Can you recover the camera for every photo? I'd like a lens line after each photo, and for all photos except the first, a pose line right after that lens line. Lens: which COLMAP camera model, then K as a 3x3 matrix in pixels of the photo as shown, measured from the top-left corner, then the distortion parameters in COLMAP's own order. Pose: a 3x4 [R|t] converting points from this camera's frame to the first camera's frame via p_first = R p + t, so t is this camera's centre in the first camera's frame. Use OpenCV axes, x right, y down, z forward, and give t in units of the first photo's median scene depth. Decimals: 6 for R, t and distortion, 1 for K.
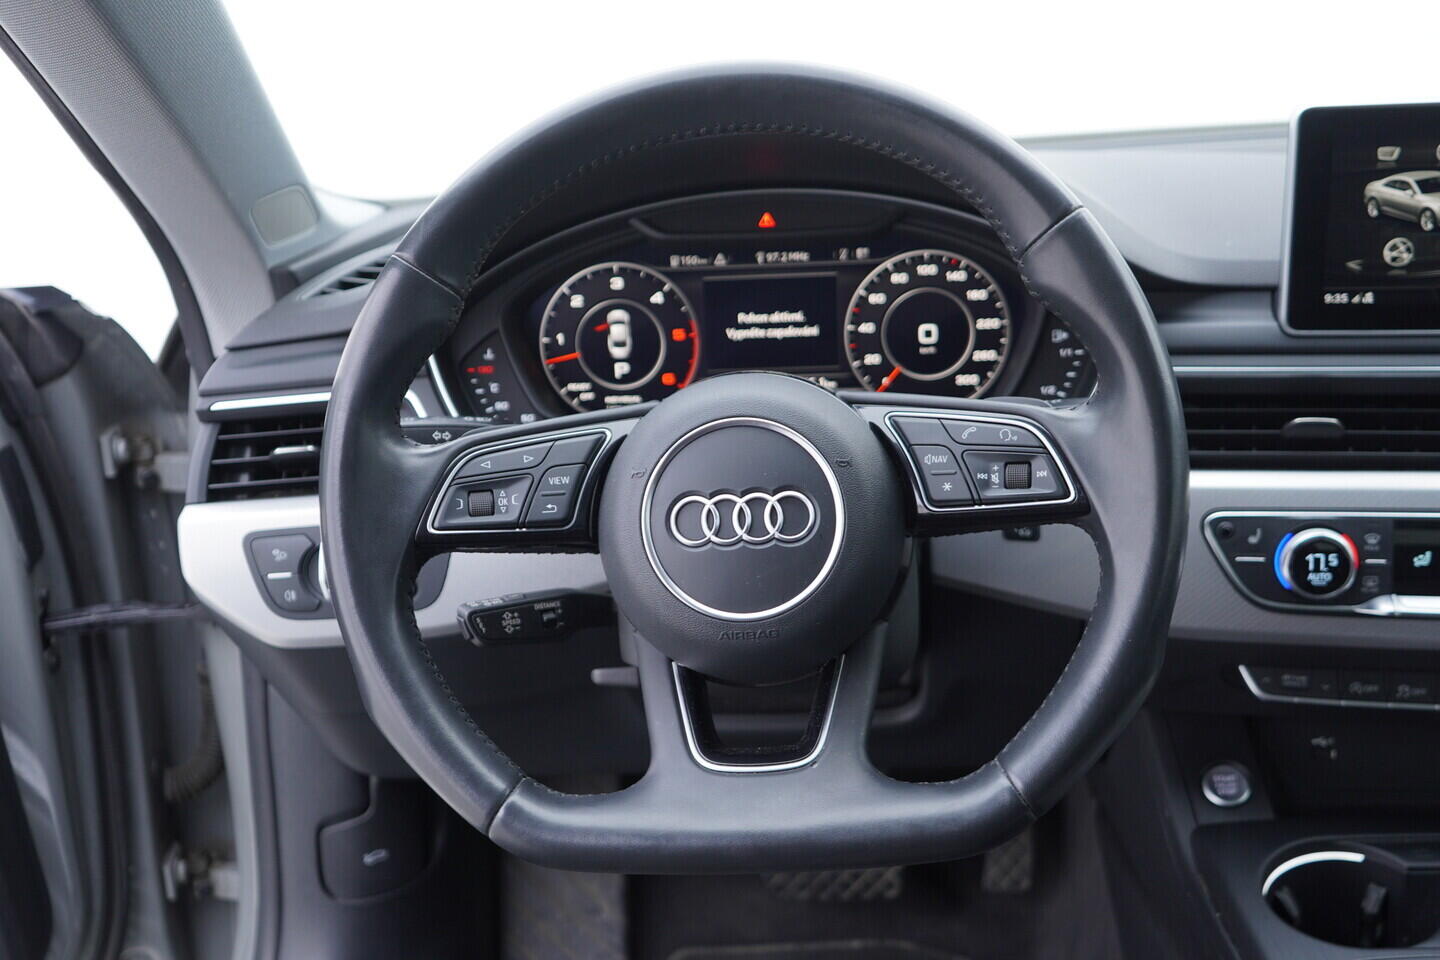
lens RADIAL K [[1467.4, 0, 720.0], [0, 1467.4, 480.0], [0, 0, 1]] dist [-0.009912, 0.029850]
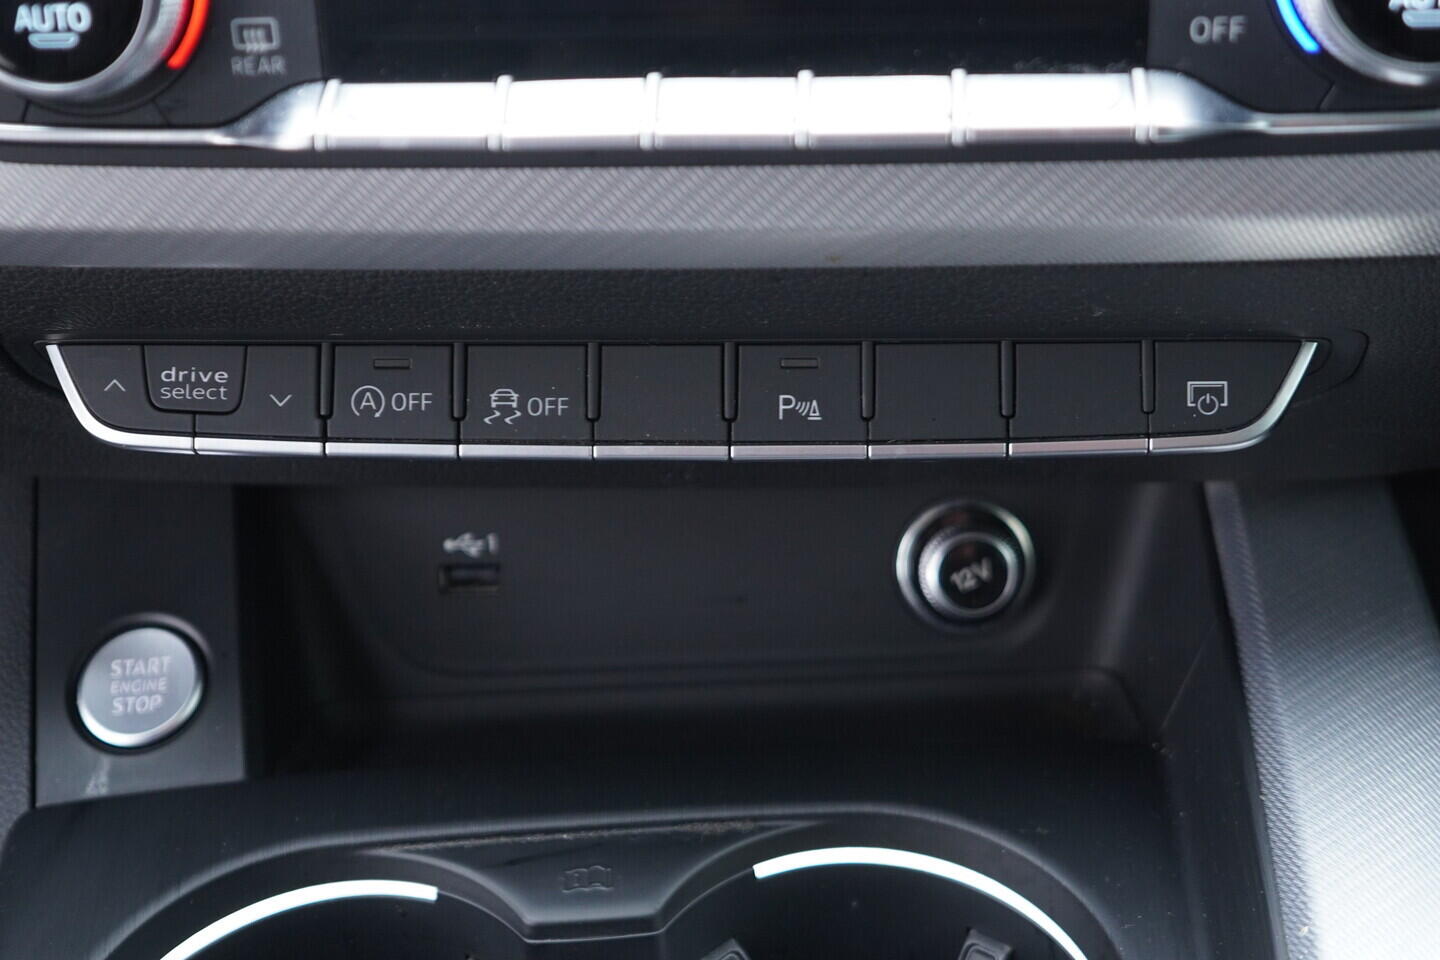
lens RADIAL K [[2057.7, 0, 720.0], [0, 2057.7, 480.0], [0, 0, 1]] dist [-0.000949, 0.010328]
pose [[0.992409, -0.039843, 0.116346, 0.479261], [0.018242, 0.983291, 0.181126, 0.082668], [-0.121618, -0.177629, 0.976554, 0.576199]]
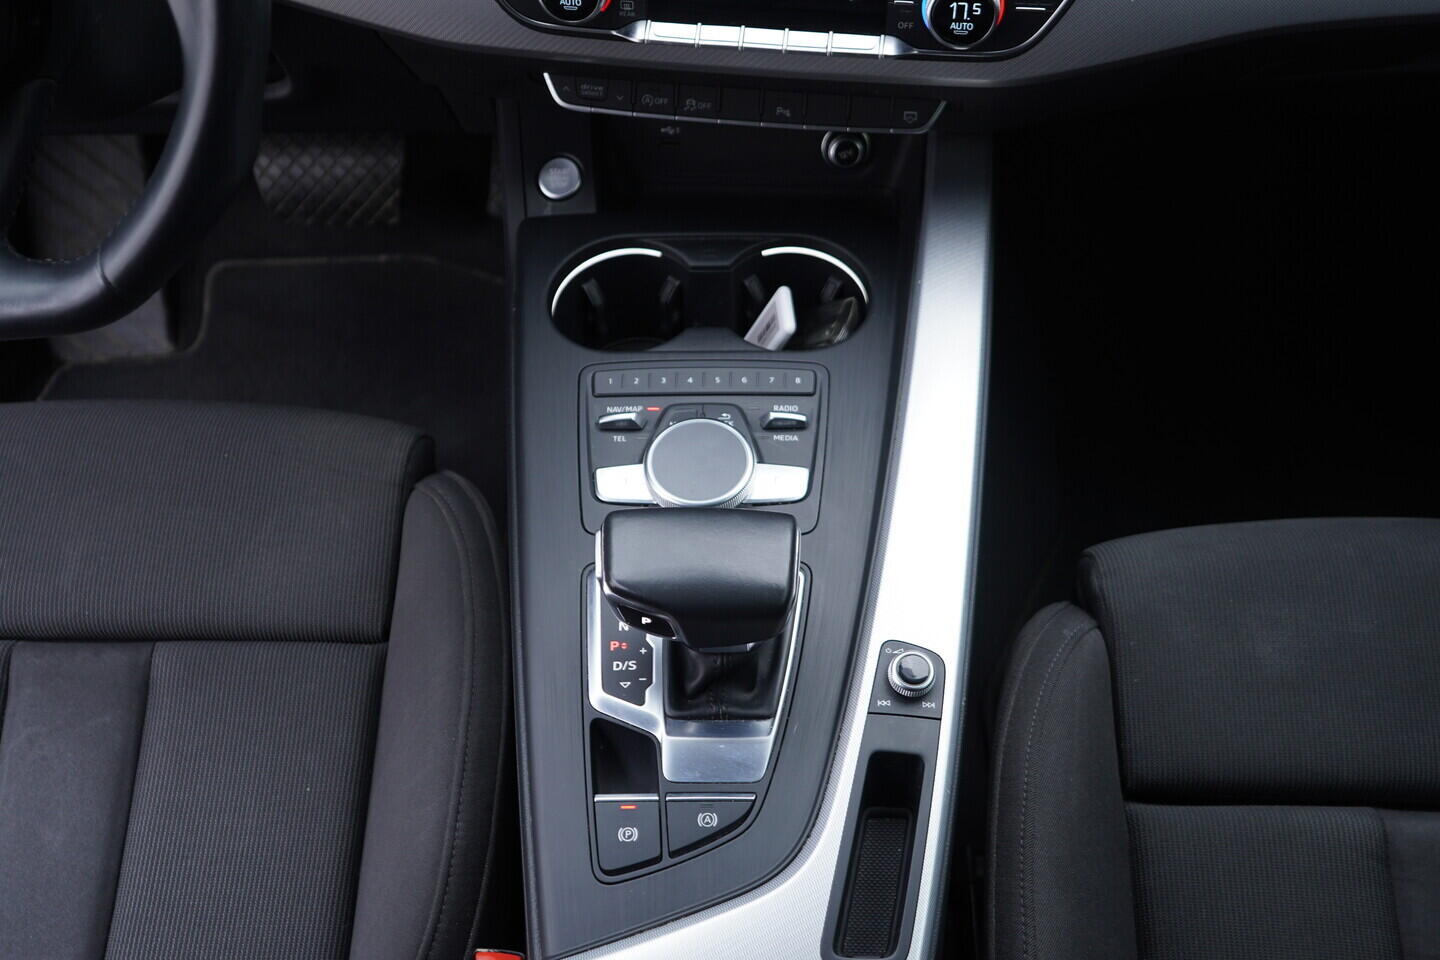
lens RADIAL K [[1467.4, 0, 720.0], [0, 1467.4, 480.0], [0, 0, 1]] dist [-0.009912, 0.029850]
pose [[0.997147, -0.016869, 0.073576, 0.424404], [-0.023785, 0.854847, 0.518334, -0.166705], [-0.071640, -0.518605, 0.852007, 0.000704]]
